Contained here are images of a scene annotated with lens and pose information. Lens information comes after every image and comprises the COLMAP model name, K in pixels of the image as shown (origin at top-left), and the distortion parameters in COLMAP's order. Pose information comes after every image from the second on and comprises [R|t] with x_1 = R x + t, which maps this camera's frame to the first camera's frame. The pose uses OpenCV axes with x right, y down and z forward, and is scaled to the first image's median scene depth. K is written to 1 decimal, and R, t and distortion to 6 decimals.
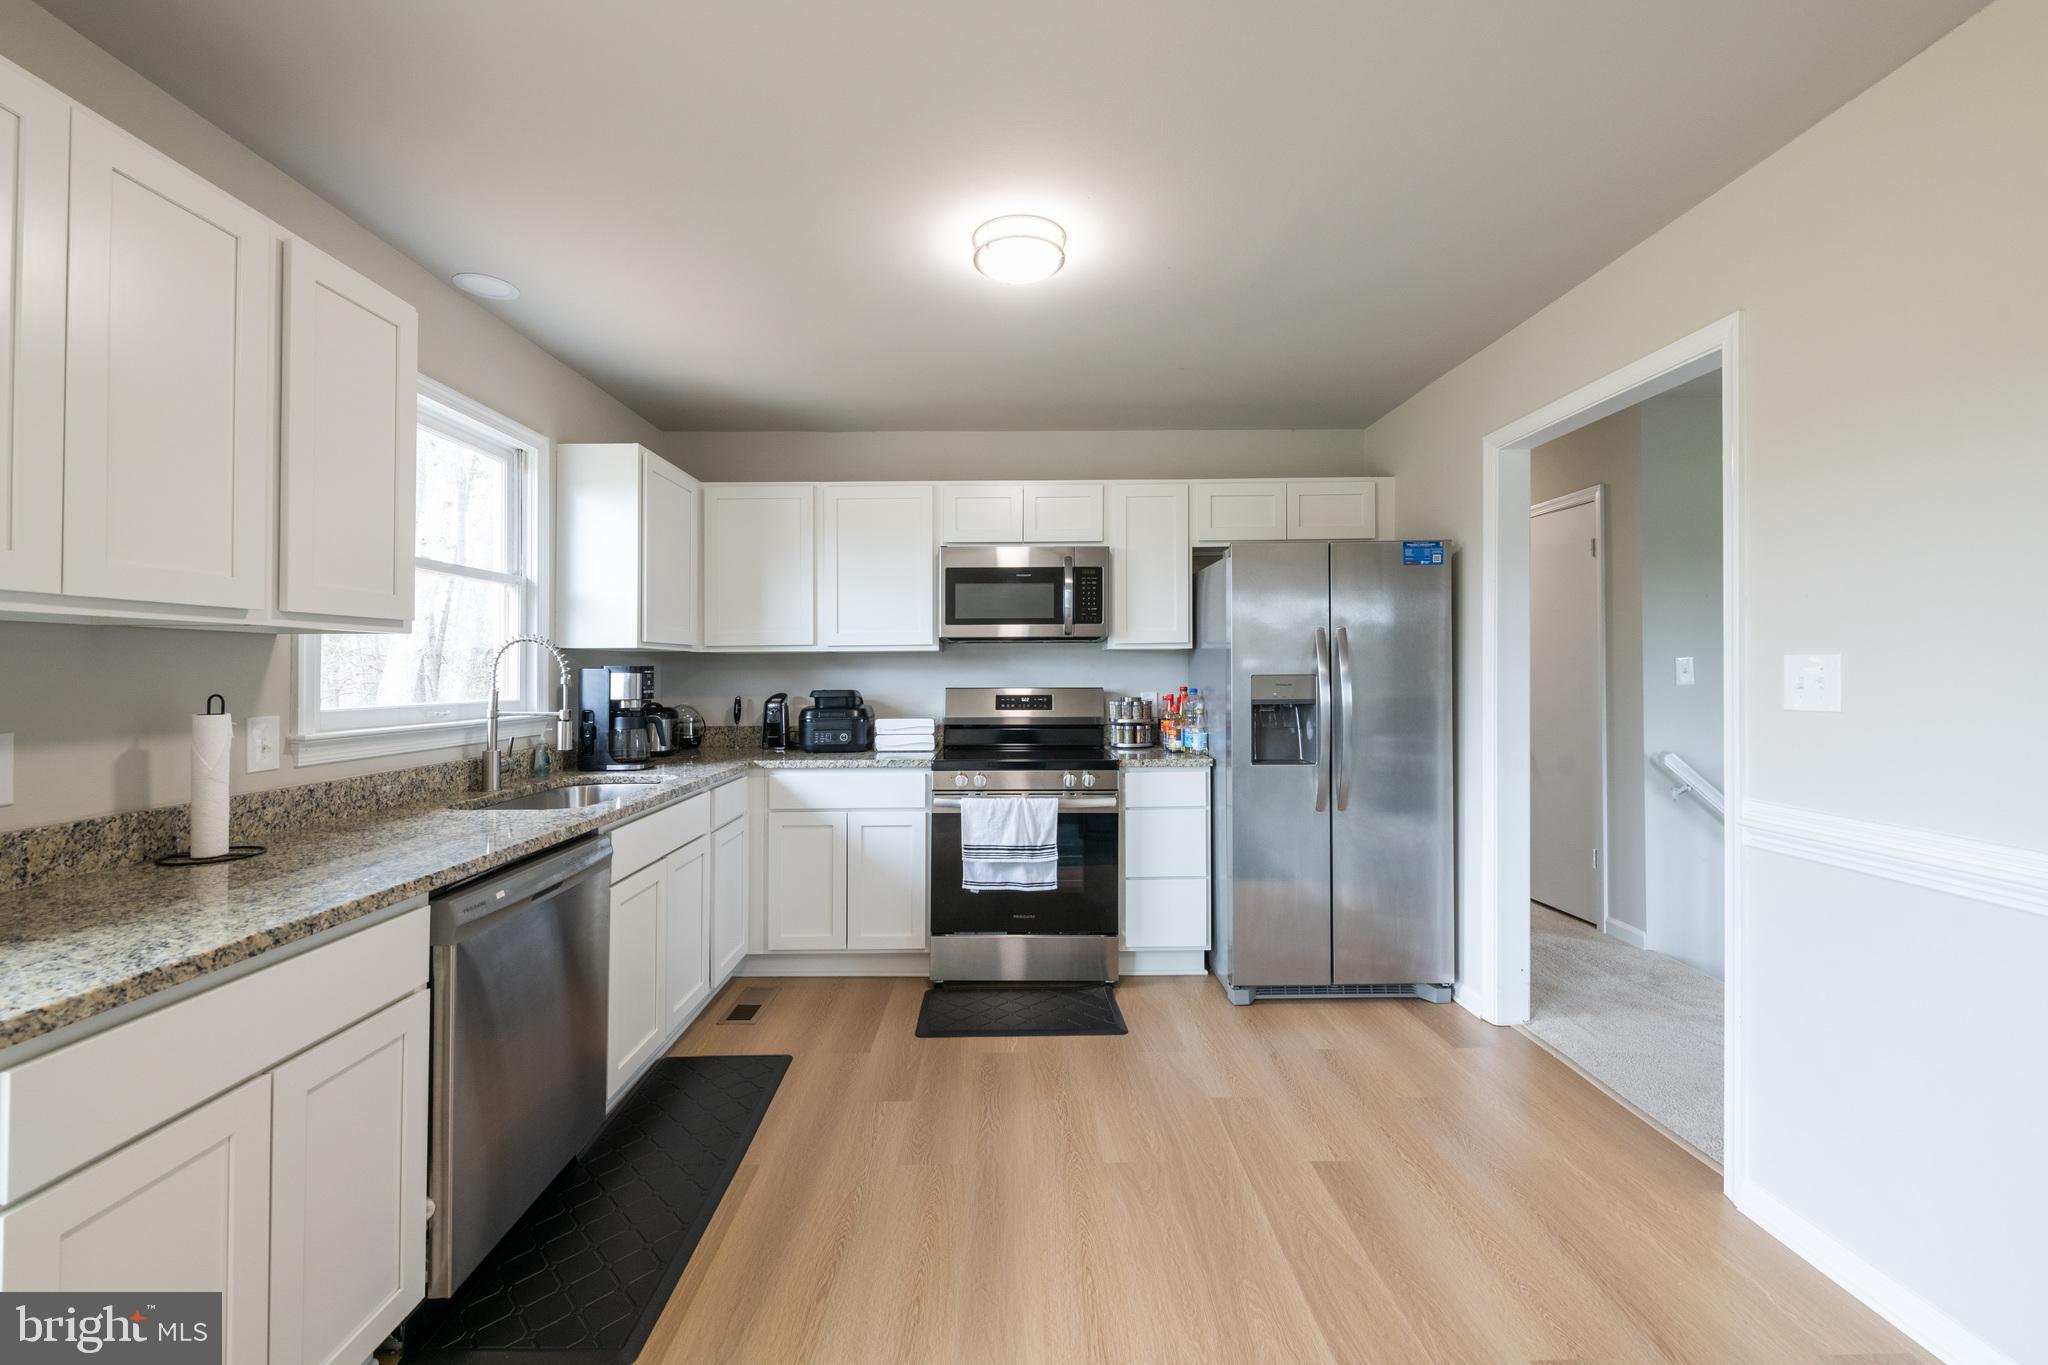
lens RADIAL K [[806.5, 0, 1028.0], [0, 806.5, 669.7], [0, 0, 1]] dist [-0.000838, 0.000067]
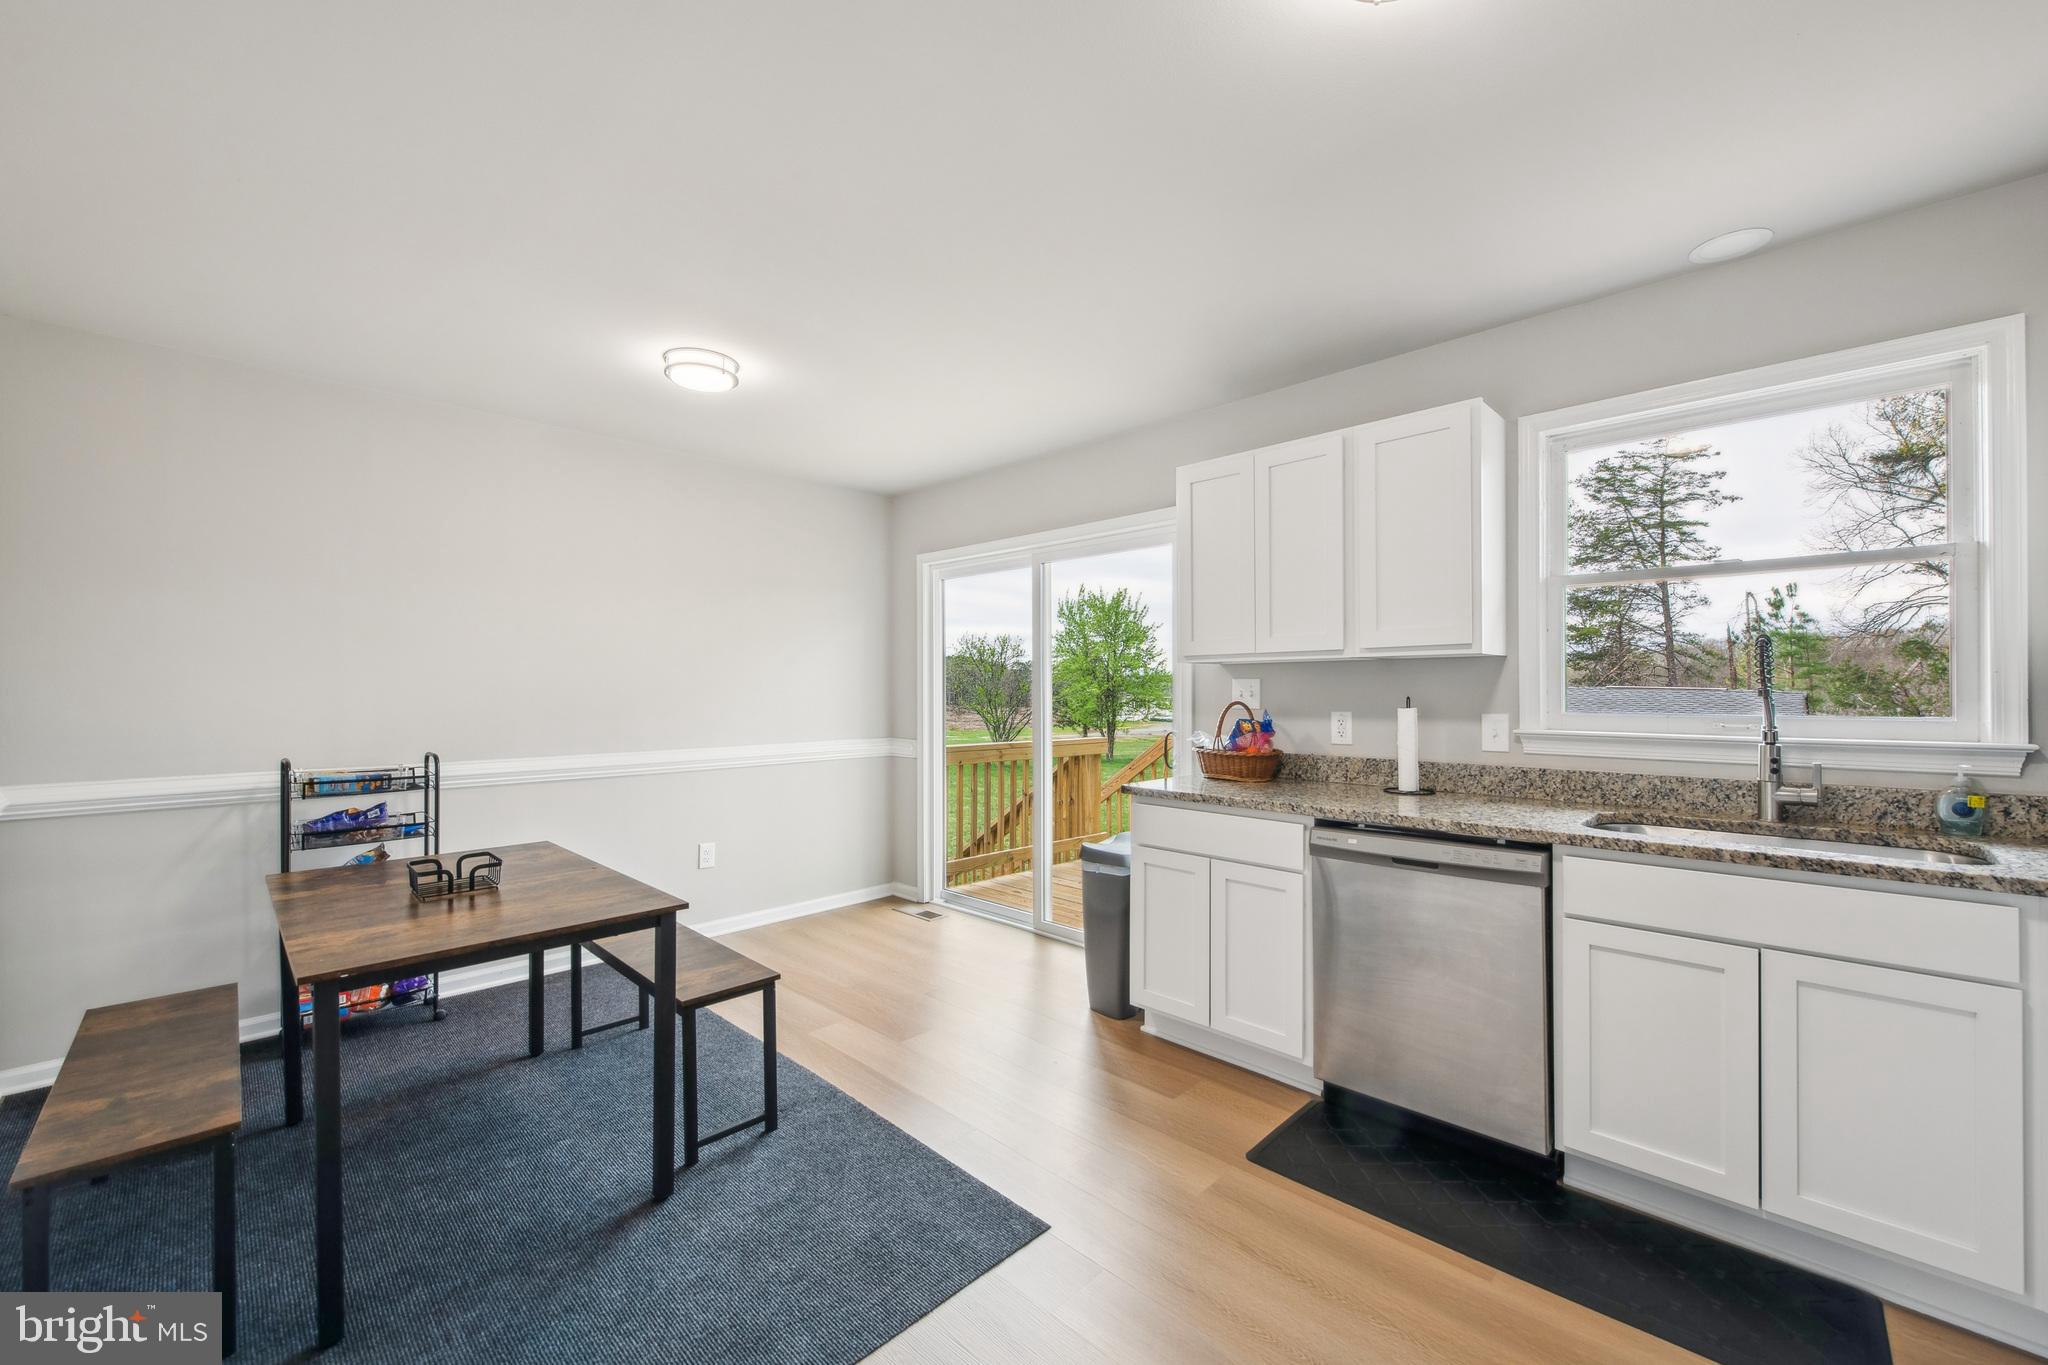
lens RADIAL K [[806.5, 0, 1023.2], [0, 806.5, 681.0], [0, 0, 1]] dist [-0.000838, 0.000067]
pose [[-0.712233, -0.001601, -0.701941, 0.638089], [0.007634, 0.999921, -0.010027, 0.006465], [0.701901, -0.012501, -0.712165, 1.371132]]
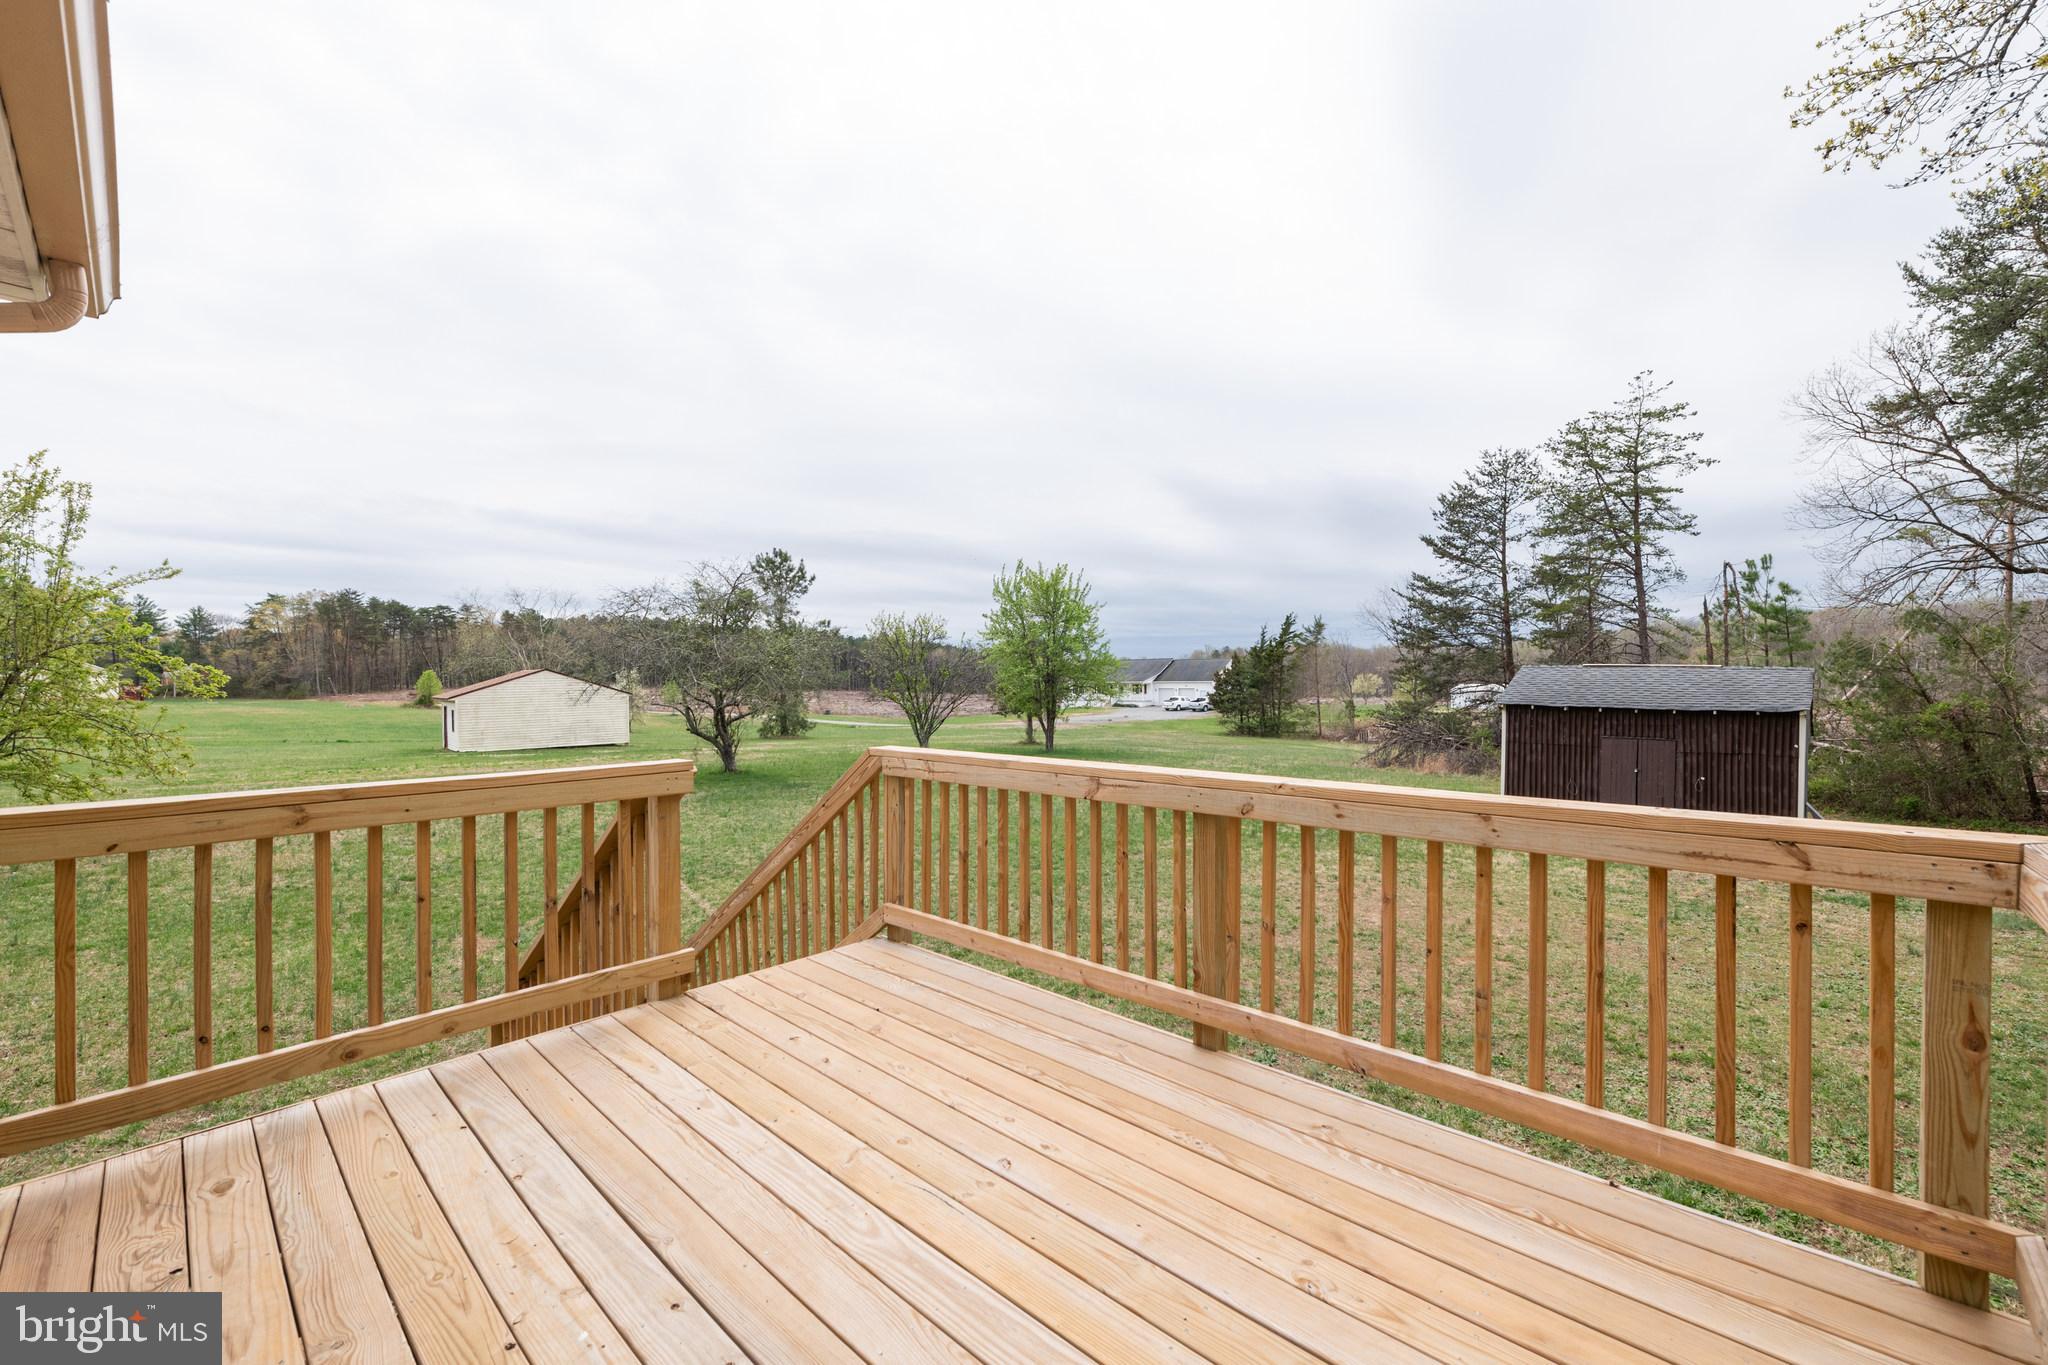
lens RADIAL K [[806.5, 0, 1025.1], [0, 806.5, 679.6], [0, 0, 1]] dist [-0.000838, 0.000067]
pose [[-0.688244, 0.017191, -0.725276, 0.469096], [0.017626, 0.999820, 0.006973, 0.007331], [0.725265, -0.007984, -0.688423, 1.329386]]
